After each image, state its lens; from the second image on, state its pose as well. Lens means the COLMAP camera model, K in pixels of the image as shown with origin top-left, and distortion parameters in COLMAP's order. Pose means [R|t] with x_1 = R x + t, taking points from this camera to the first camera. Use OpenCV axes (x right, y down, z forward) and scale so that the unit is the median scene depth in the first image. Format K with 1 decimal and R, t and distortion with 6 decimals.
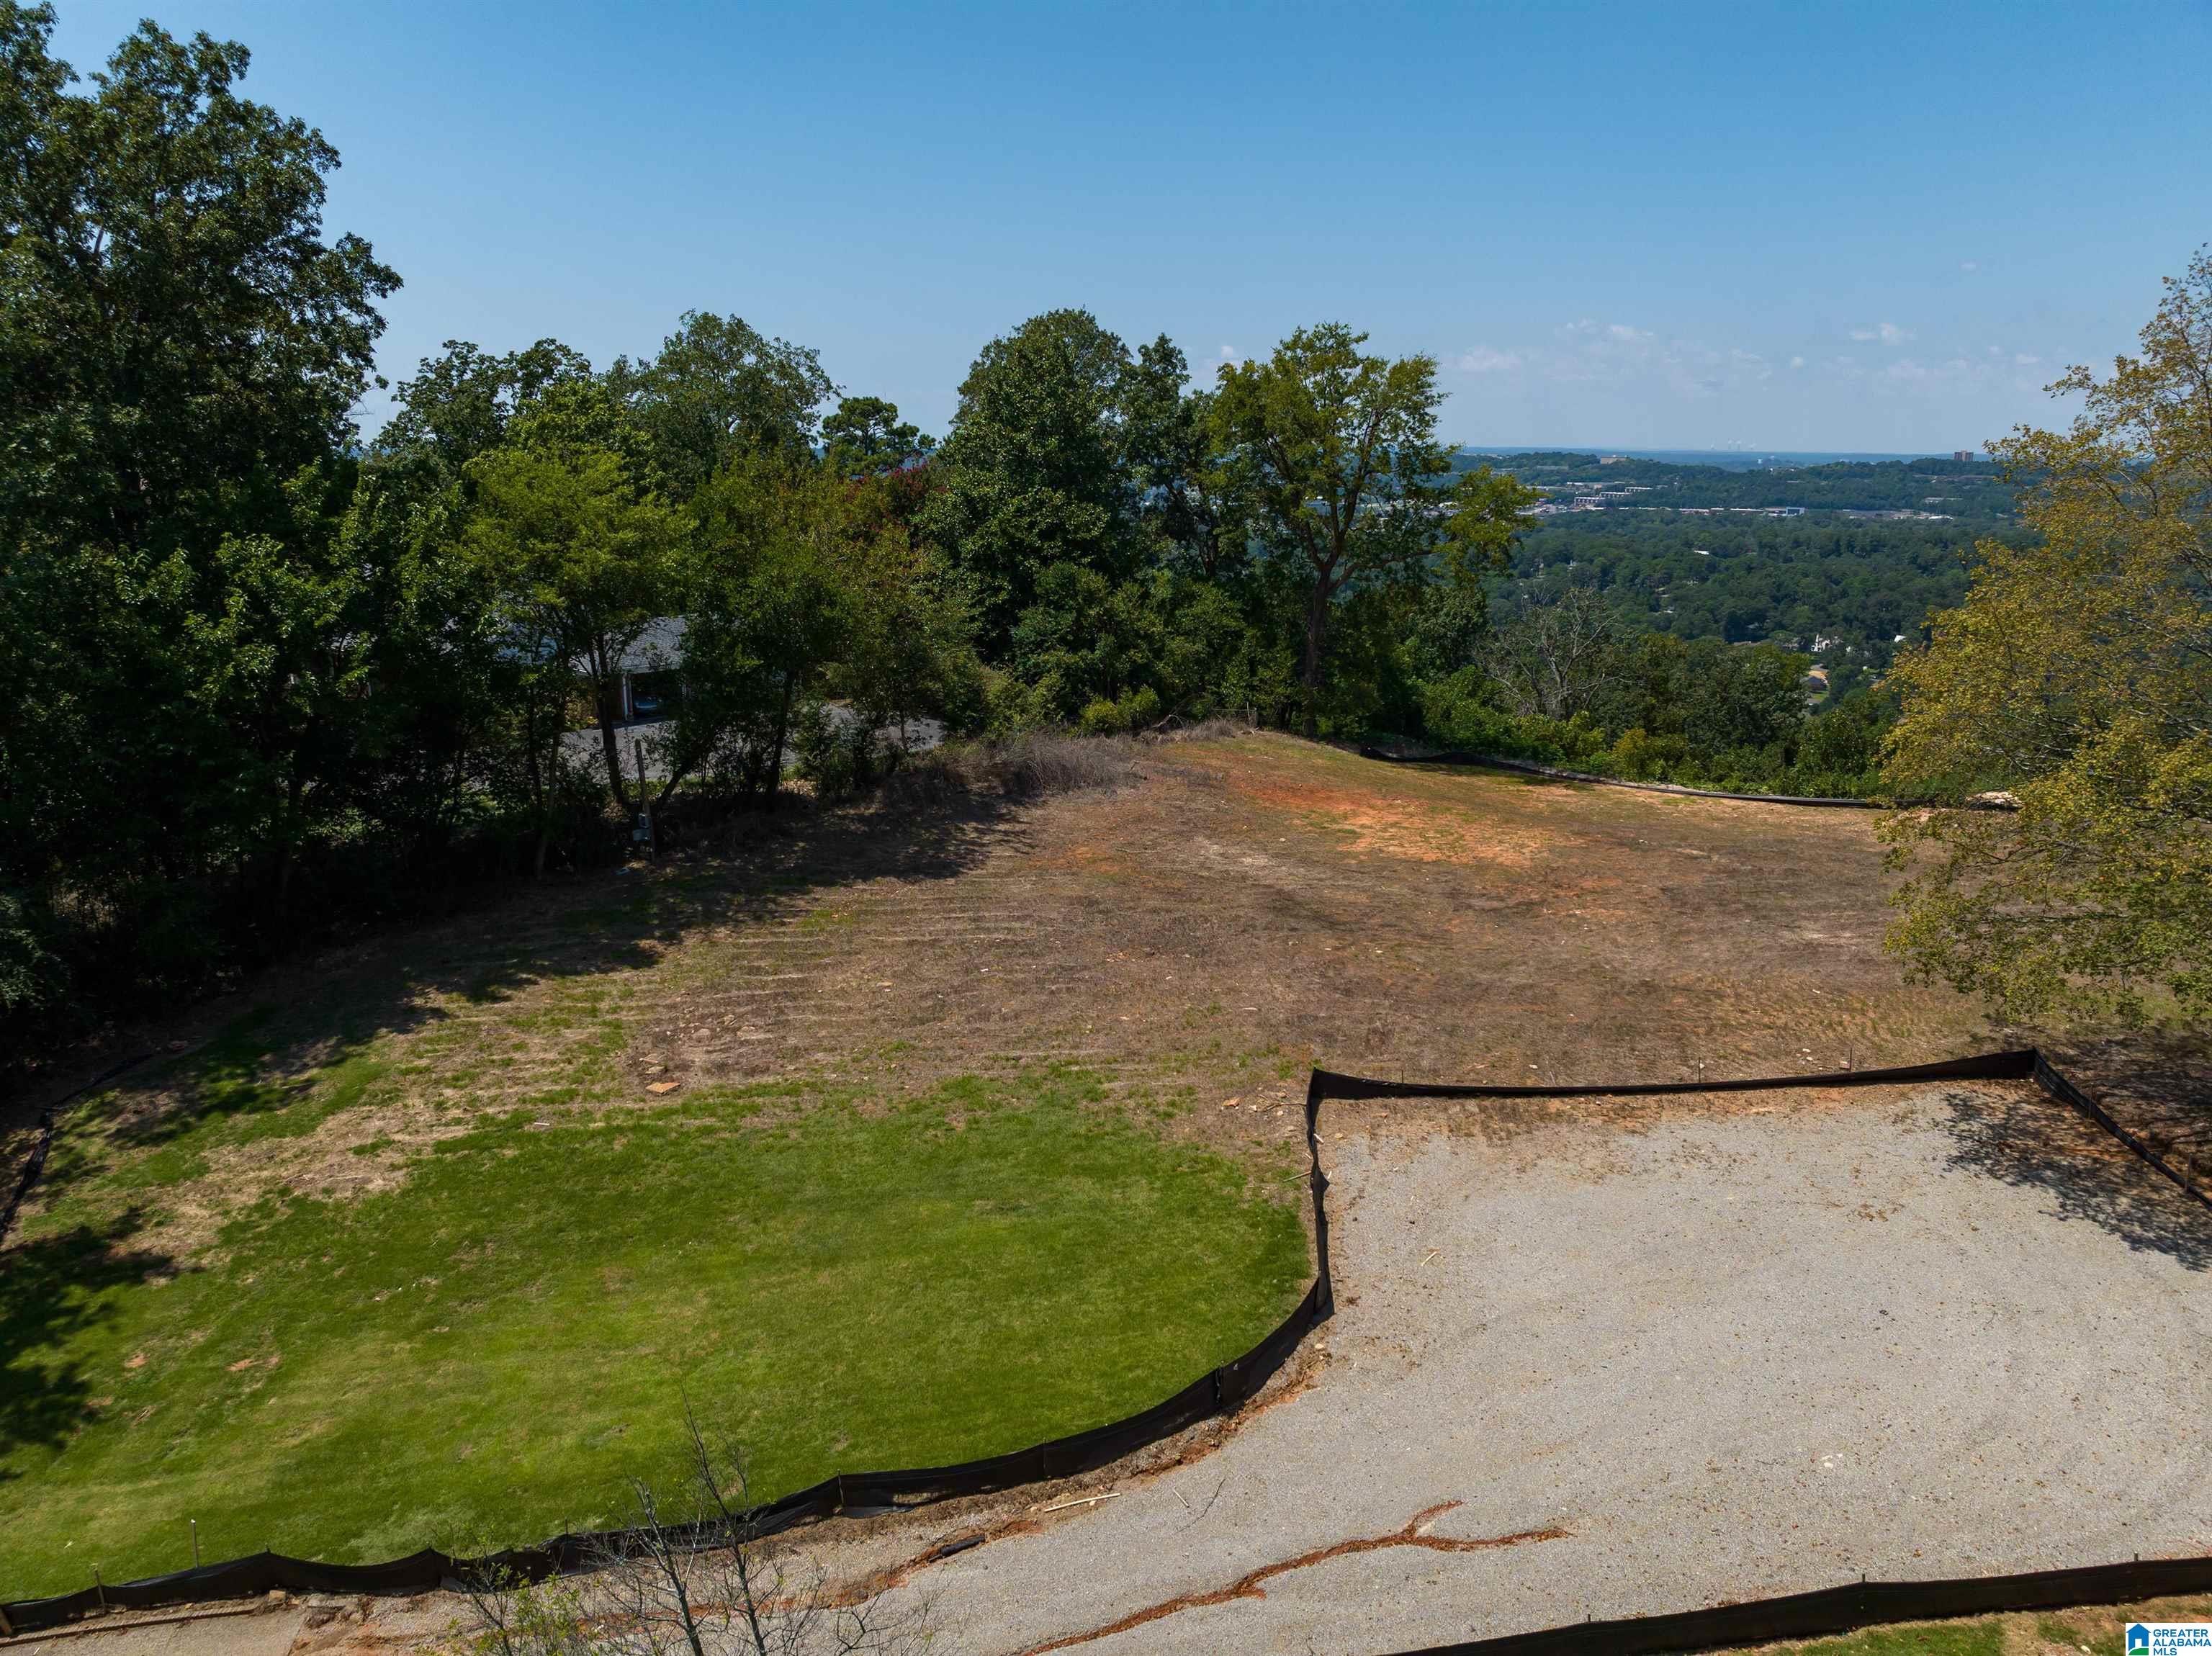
lens RADIAL K [[1566.7, 0, 1106.0], [0, 1566.7, 828.0], [0, 0, 1]] dist [-0.050434, 0.020505]
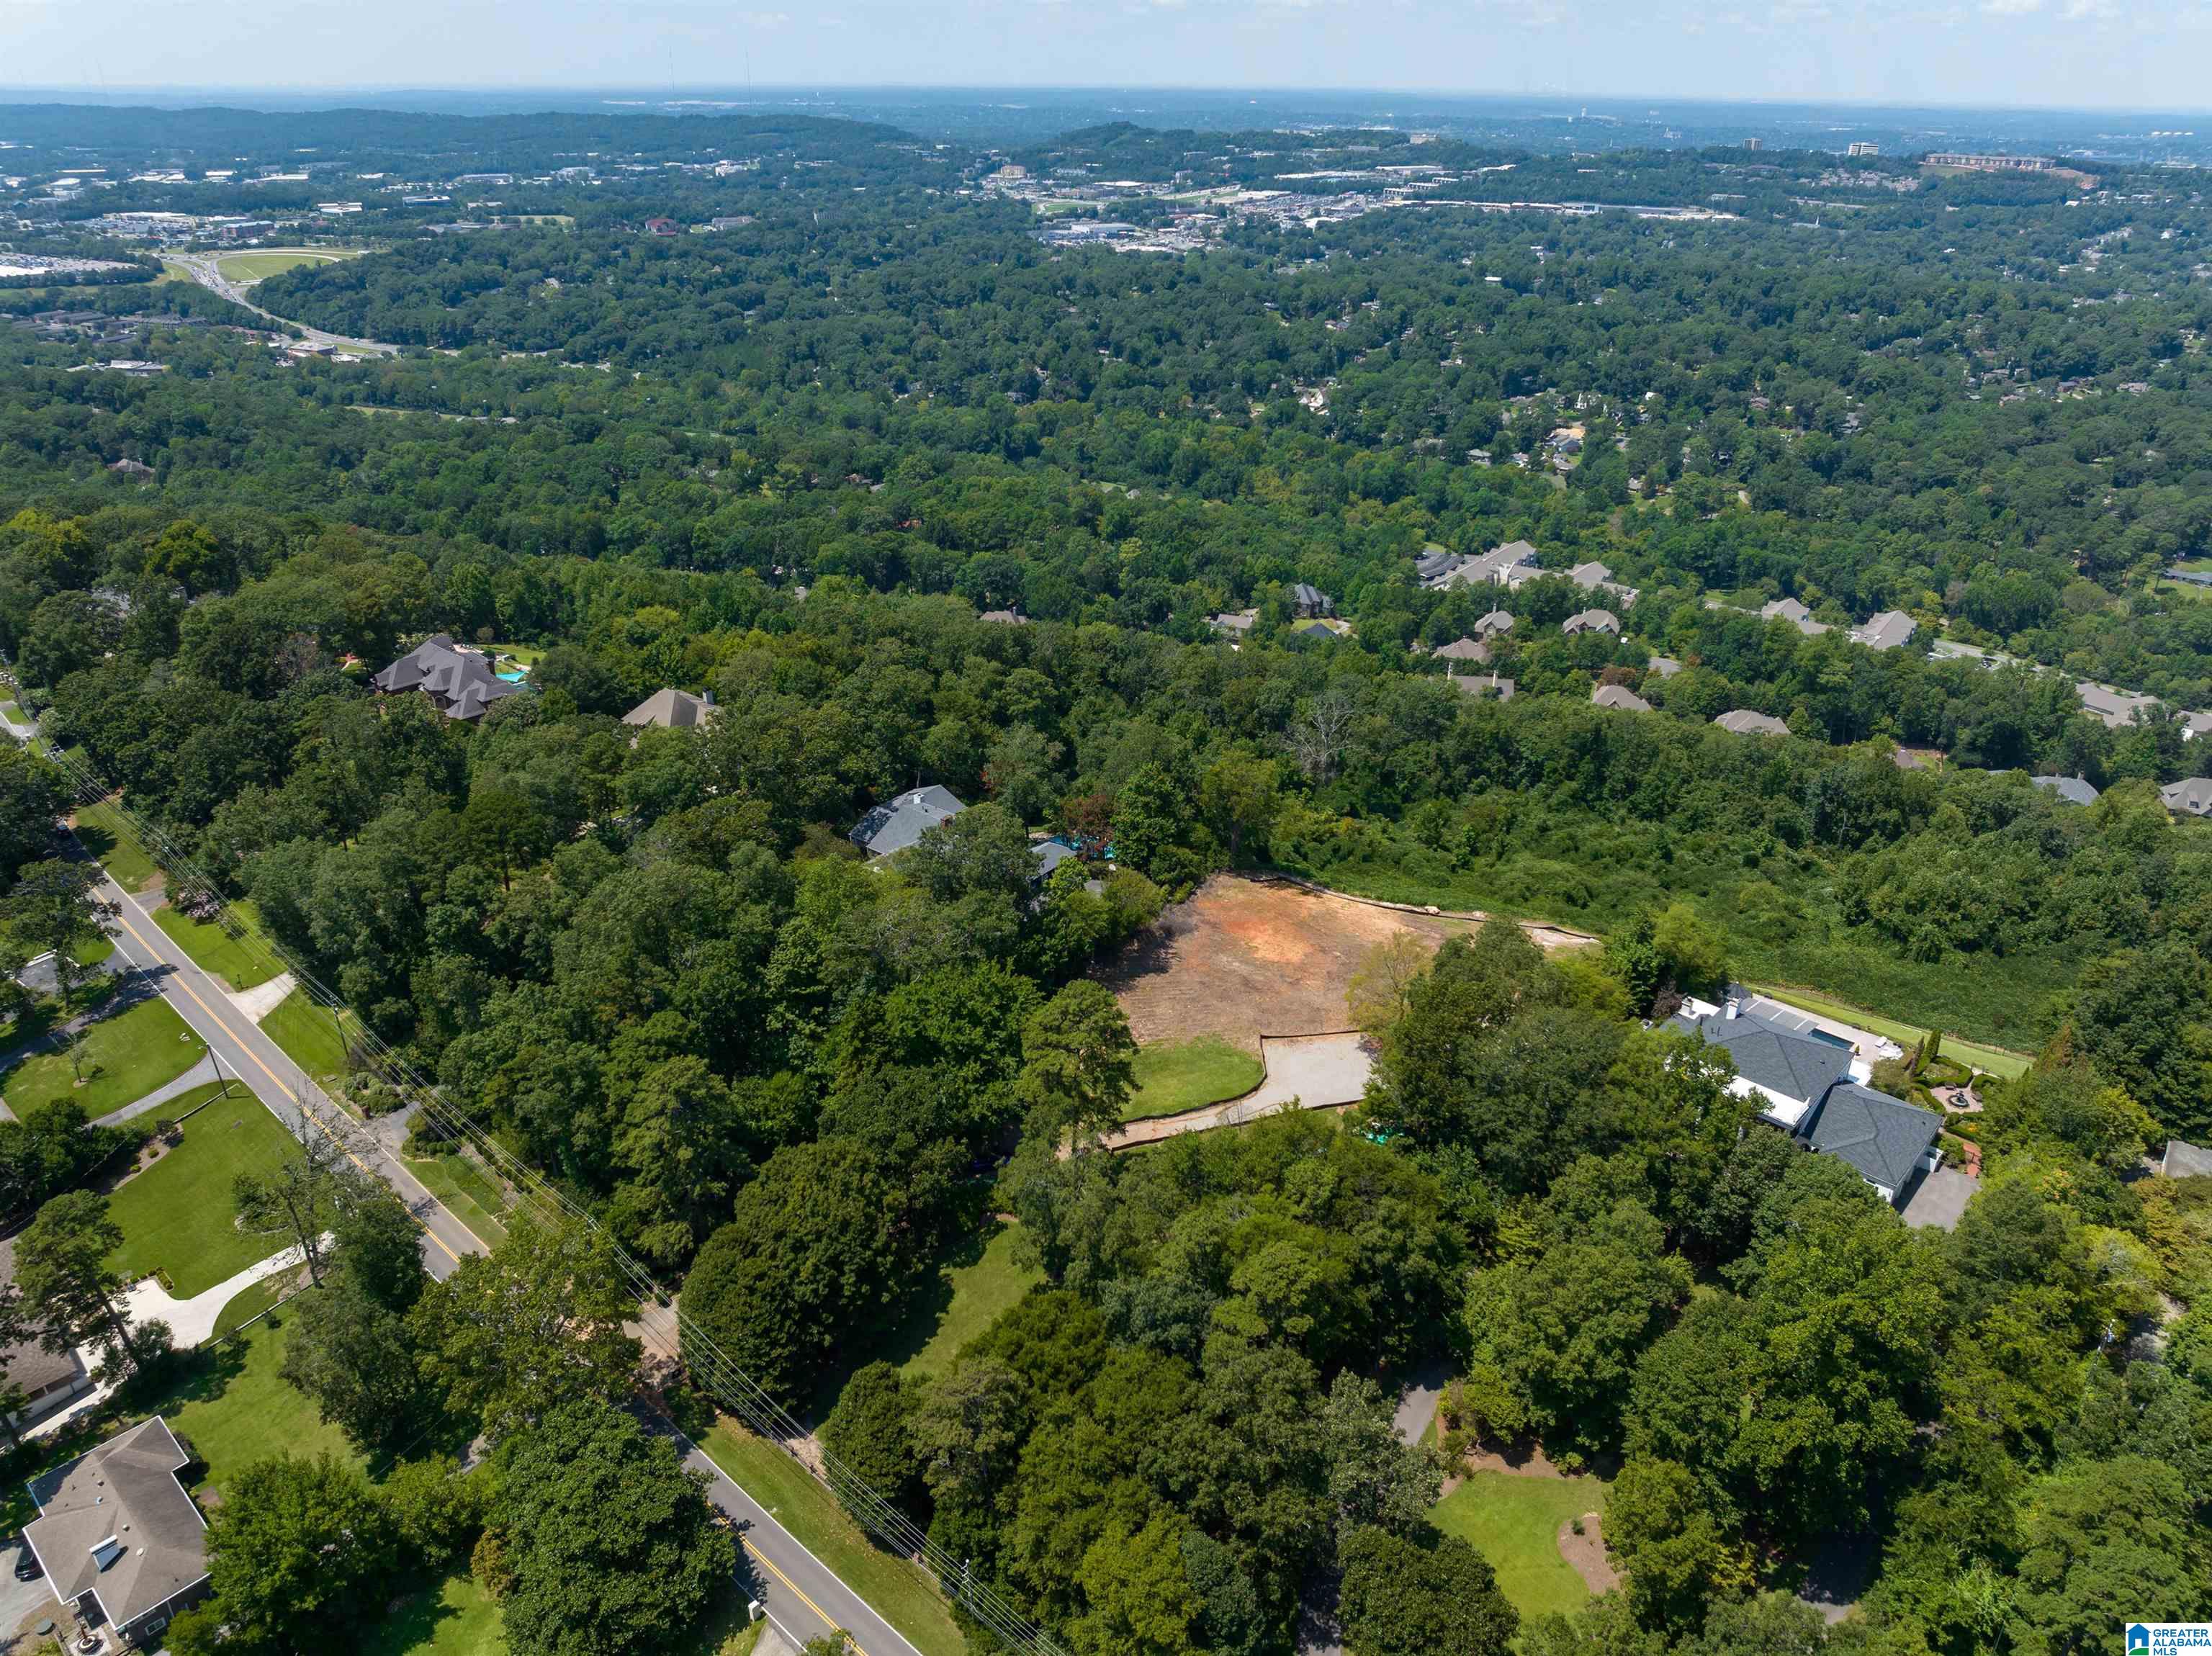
lens RADIAL K [[1566.7, 0, 1106.0], [0, 1566.7, 828.0], [0, 0, 1]] dist [-0.050434, 0.020505]
pose [[0.992662, -0.045686, 0.111963, -0.034140], [0.021299, 0.977468, 0.210008, -0.059286], [-0.119035, -0.206082, 0.971268, -0.144042]]
